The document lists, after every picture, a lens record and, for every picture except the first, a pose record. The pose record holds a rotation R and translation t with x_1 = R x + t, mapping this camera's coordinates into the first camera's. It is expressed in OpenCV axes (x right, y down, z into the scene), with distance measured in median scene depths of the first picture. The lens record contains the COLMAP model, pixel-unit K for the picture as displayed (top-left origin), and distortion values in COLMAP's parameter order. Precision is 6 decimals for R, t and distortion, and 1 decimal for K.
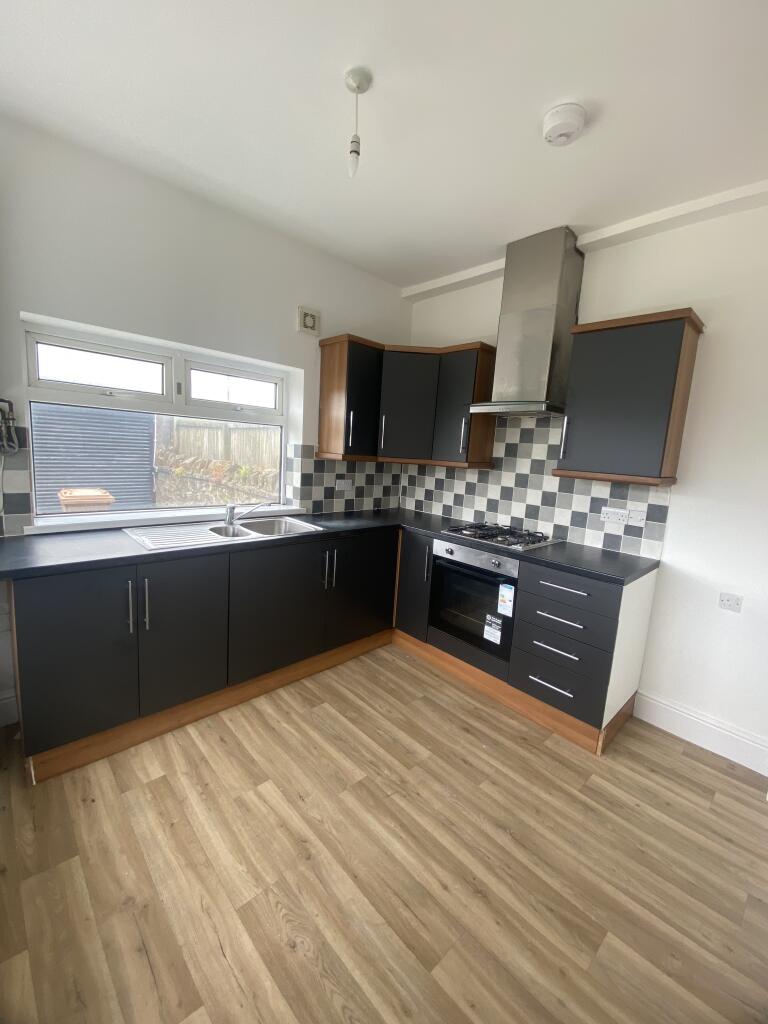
lens RADIAL K [[416.4, 0, 388.9], [0, 416.4, 511.9], [0, 0, 1]] dist [0.001308, -0.000281]
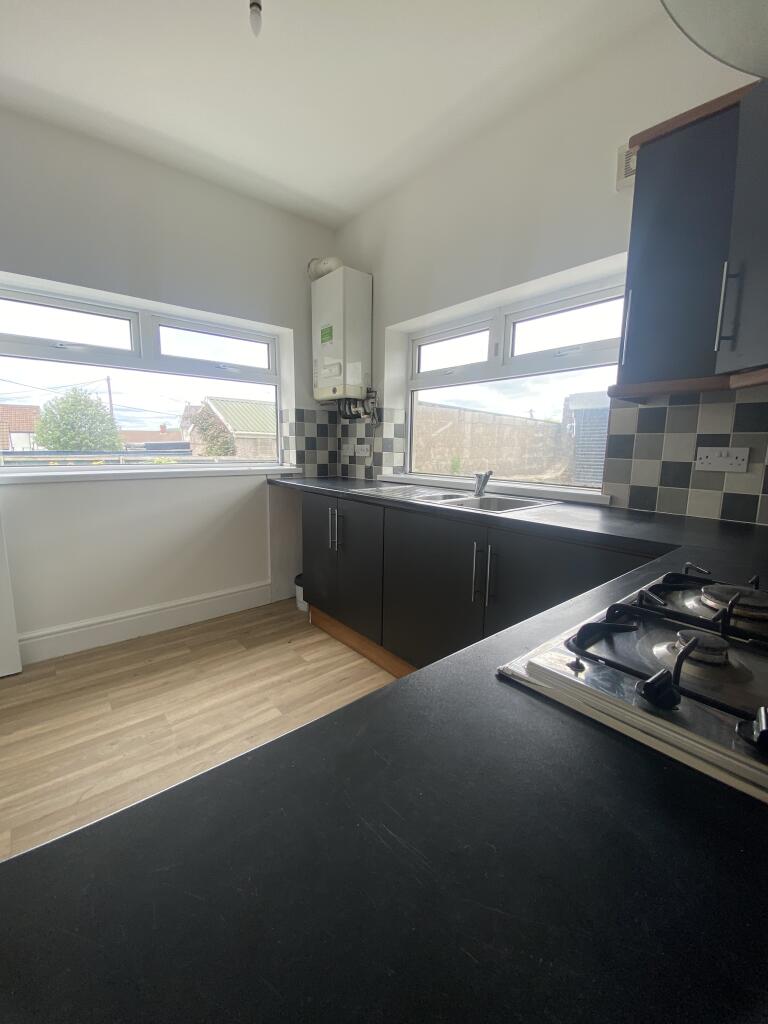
lens RADIAL K [[416.4, 0, 387.7], [0, 416.4, 508.9], [0, 0, 1]] dist [0.001308, -0.000281]
pose [[-0.052965, 0.098547, -0.993722, 0.583072], [-0.151336, 0.982833, 0.105534, -0.006977], [0.987062, 0.155976, -0.037142, 1.042650]]
